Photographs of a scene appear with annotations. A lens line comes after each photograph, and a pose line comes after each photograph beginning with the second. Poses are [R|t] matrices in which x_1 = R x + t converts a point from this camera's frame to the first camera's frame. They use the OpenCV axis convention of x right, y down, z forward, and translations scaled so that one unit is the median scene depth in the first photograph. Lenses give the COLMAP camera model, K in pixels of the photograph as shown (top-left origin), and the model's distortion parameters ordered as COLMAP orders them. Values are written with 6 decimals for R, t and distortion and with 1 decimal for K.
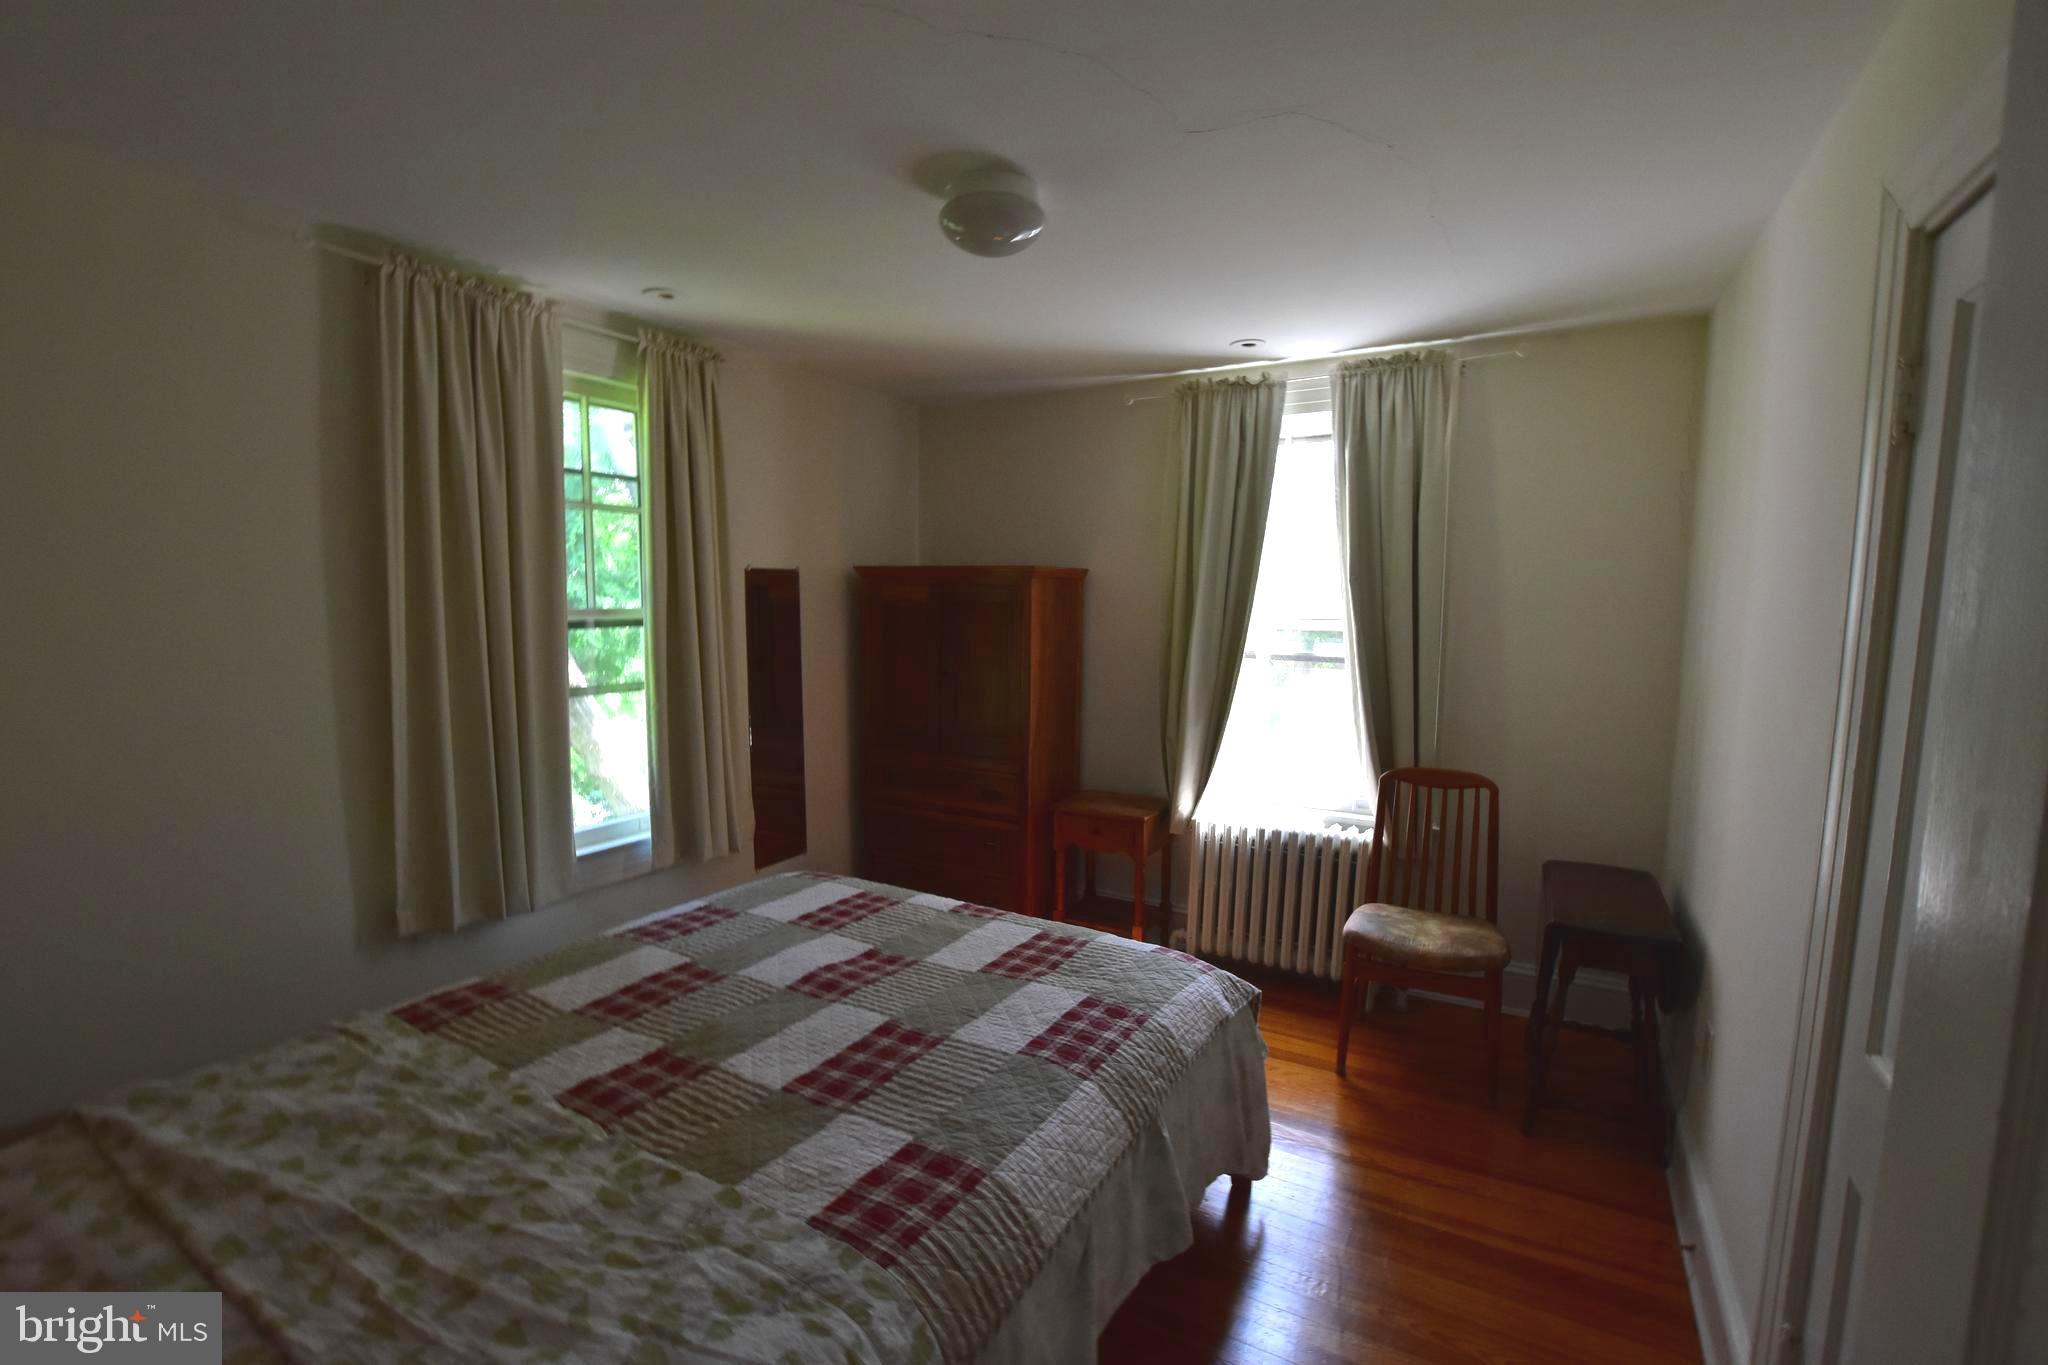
lens RADIAL K [[906.4, 0, 1022.9], [0, 906.4, 694.0], [0, 0, 1]] dist [-0.032369, 0.005765]
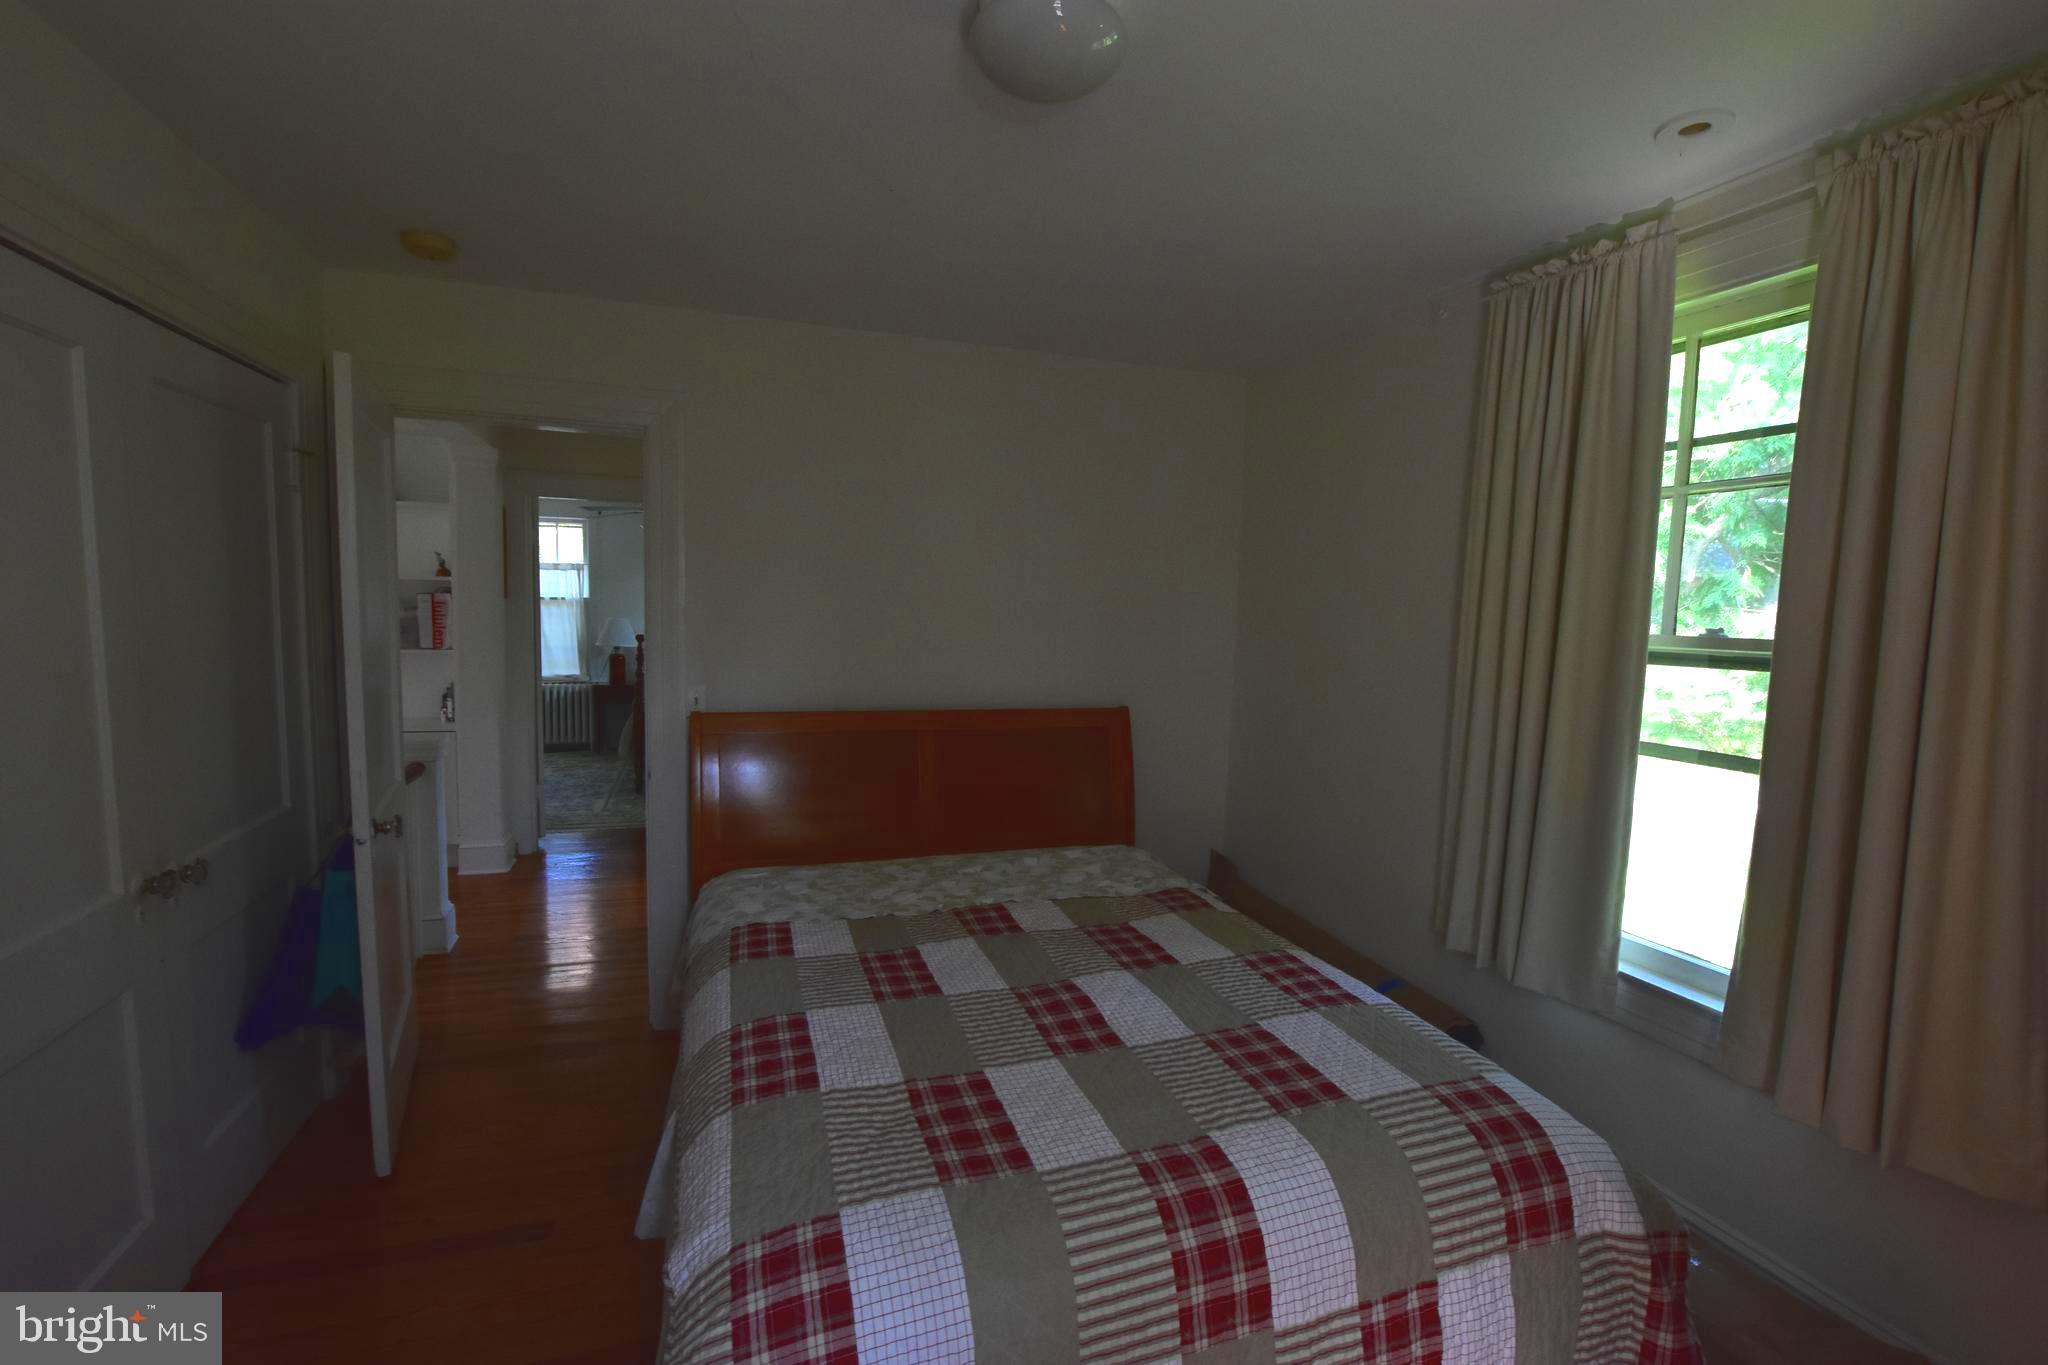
lens RADIAL K [[906.4, 0, 1022.9], [0, 906.4, 694.0], [0, 0, 1]] dist [-0.032369, 0.005765]
pose [[-0.650153, 0.052626, -0.757979, 0.436858], [-0.109495, 0.980696, 0.162008, -0.128313], [0.751872, 0.188324, -0.631840, 1.258341]]
